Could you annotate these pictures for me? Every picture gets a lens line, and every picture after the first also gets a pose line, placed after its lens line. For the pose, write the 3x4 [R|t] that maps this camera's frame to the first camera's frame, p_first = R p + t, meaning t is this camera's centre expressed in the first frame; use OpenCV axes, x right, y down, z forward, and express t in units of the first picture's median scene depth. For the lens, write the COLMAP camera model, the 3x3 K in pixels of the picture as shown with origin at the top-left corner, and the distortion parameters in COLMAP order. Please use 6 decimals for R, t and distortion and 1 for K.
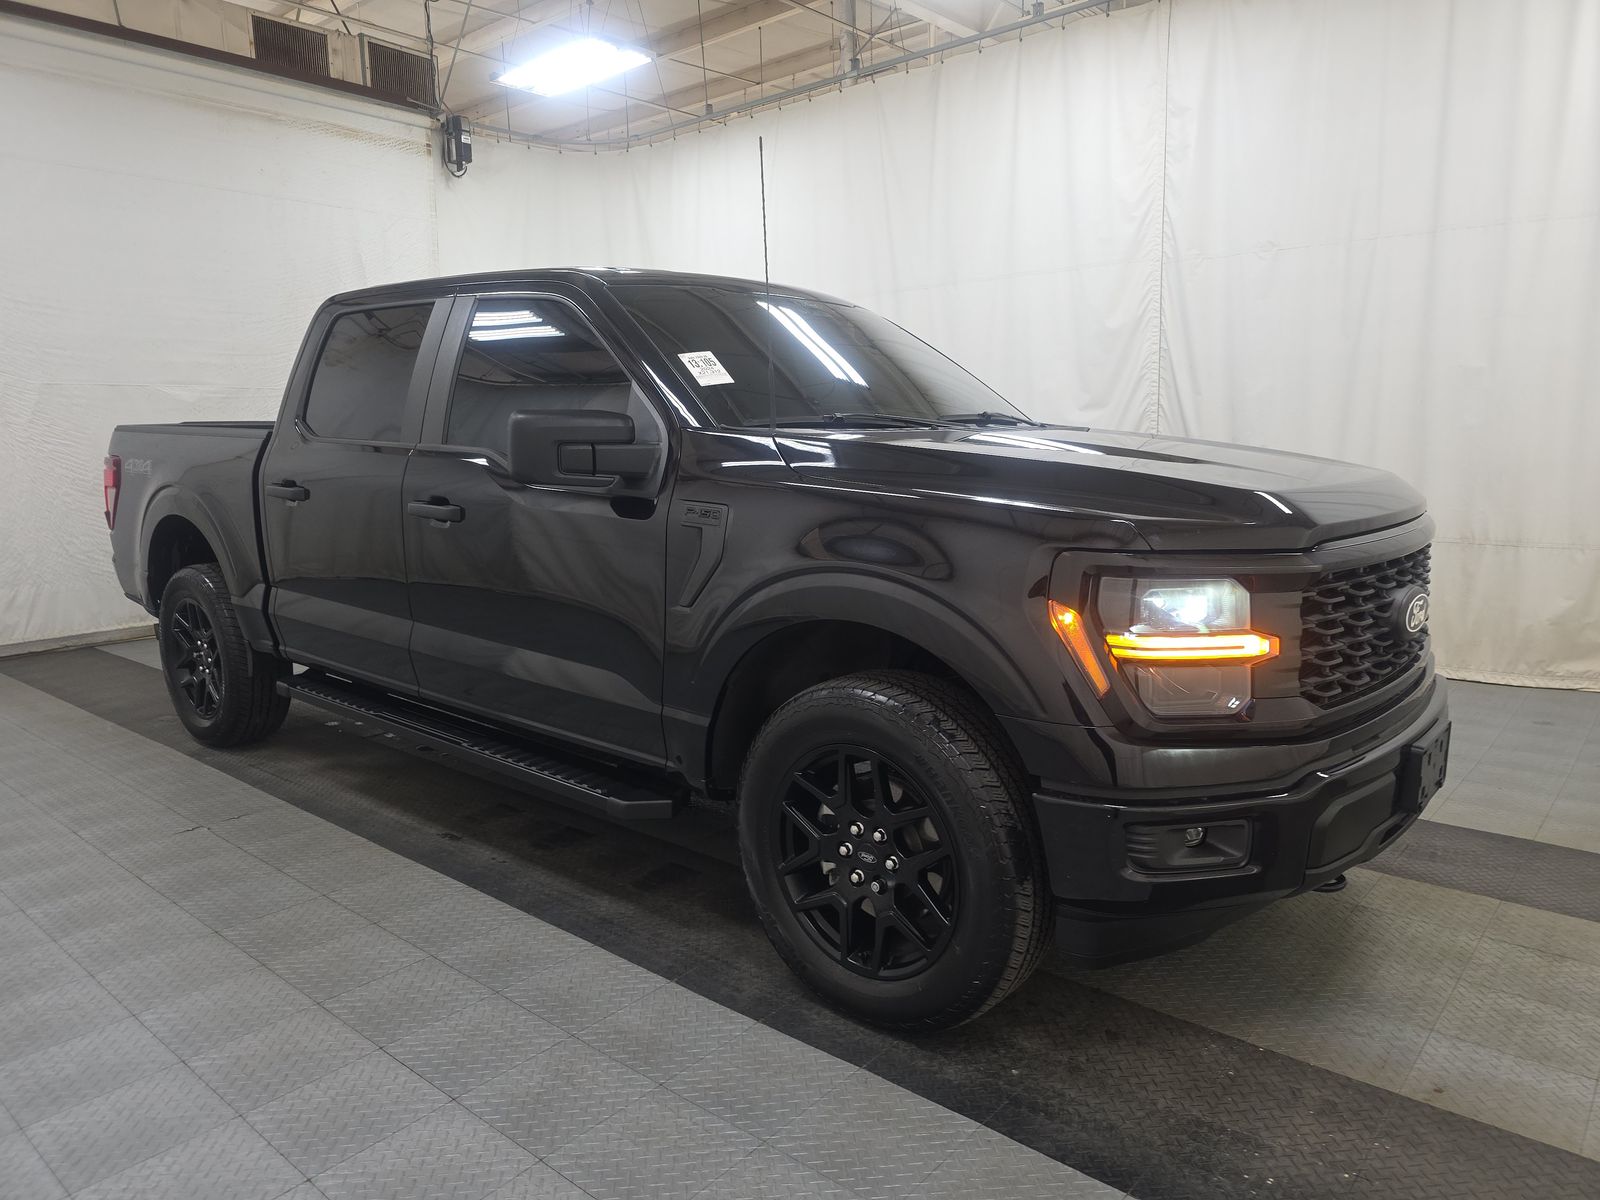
lens RADIAL K [[1083.0, 0, 800.1], [0, 1083.0, 603.4], [0, 0, 1]] dist [0.024046, 0.002373]
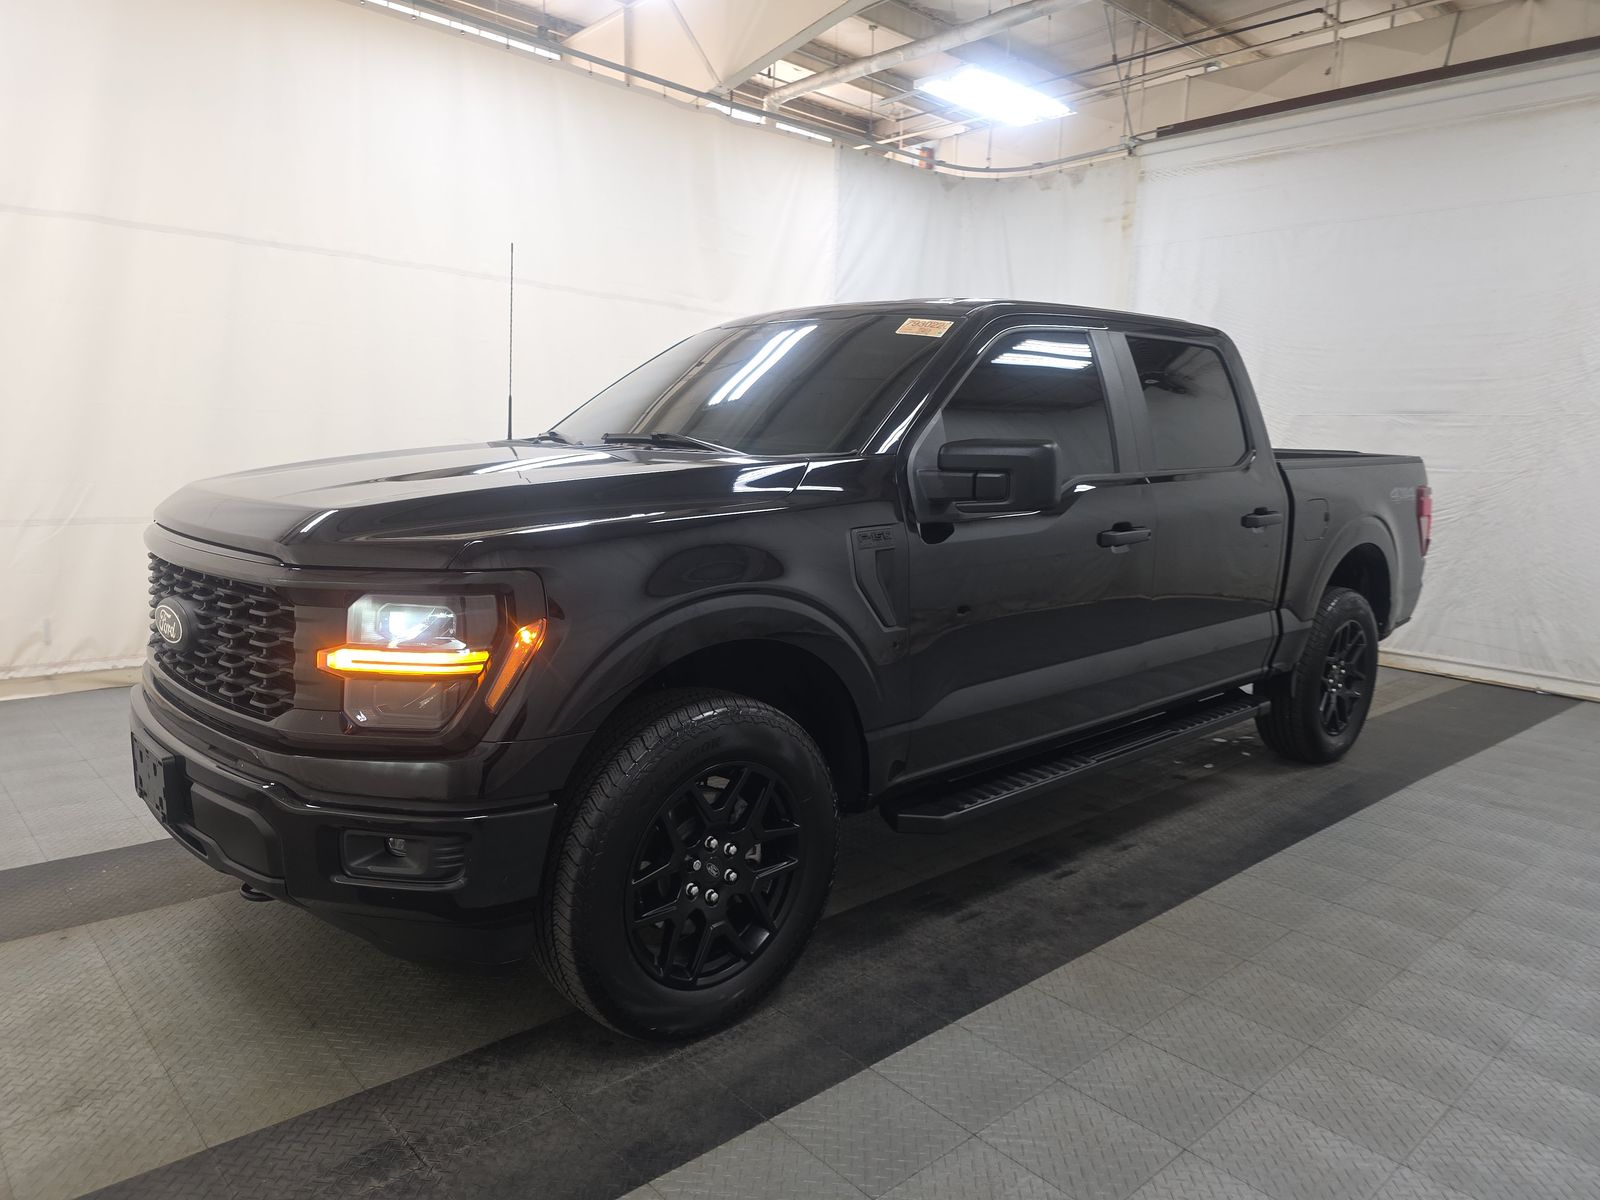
lens RADIAL K [[1083.0, 0, 793.3], [0, 1083.0, 601.8], [0, 0, 1]] dist [0.024046, 0.002373]
pose [[-0.100473, 0.149536, -0.983638, 0.483945], [-0.195003, 0.966506, 0.166850, -0.087200], [0.975643, 0.208577, -0.067947, 0.535341]]
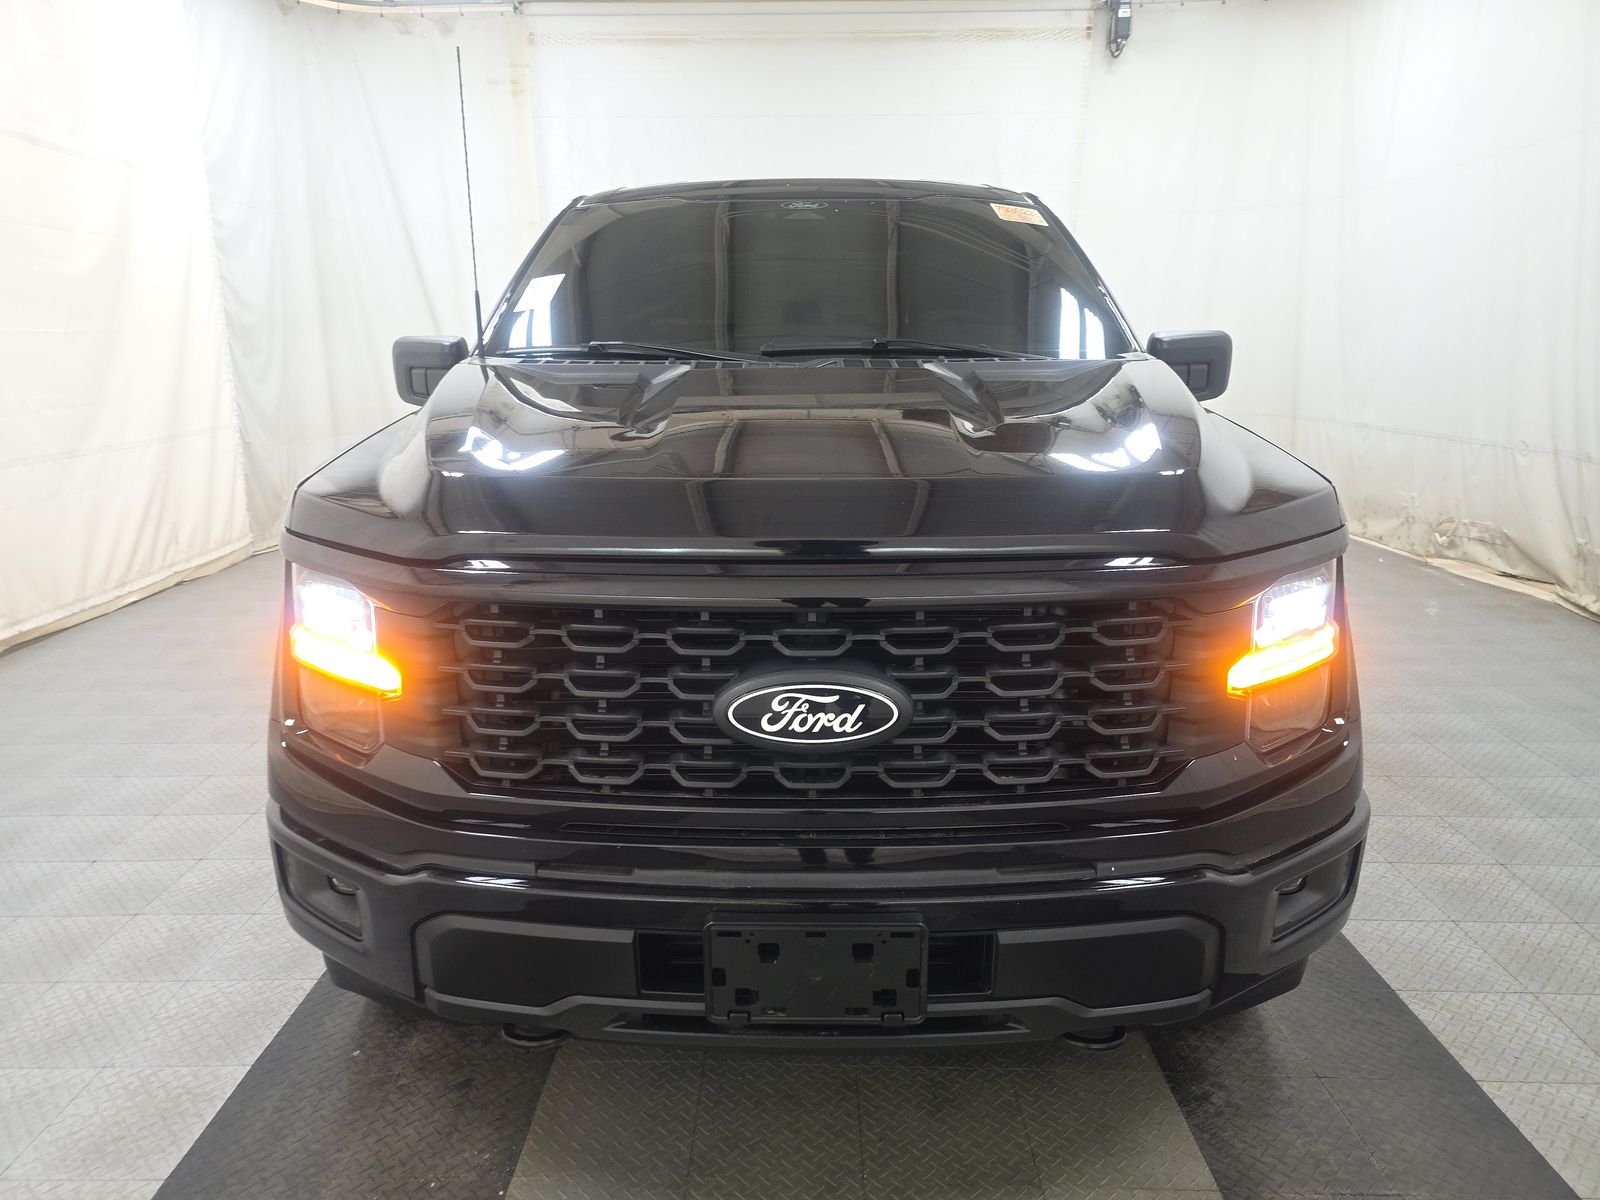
lens RADIAL K [[1083.0, 0, 794.9], [0, 1083.0, 603.9], [0, 0, 1]] dist [0.024046, 0.002373]
pose [[0.649667, 0.185555, -0.737226, 0.316263], [-0.122953, 0.982634, 0.138973, -0.034000], [0.750210, 0.000358, 0.661199, 0.205012]]
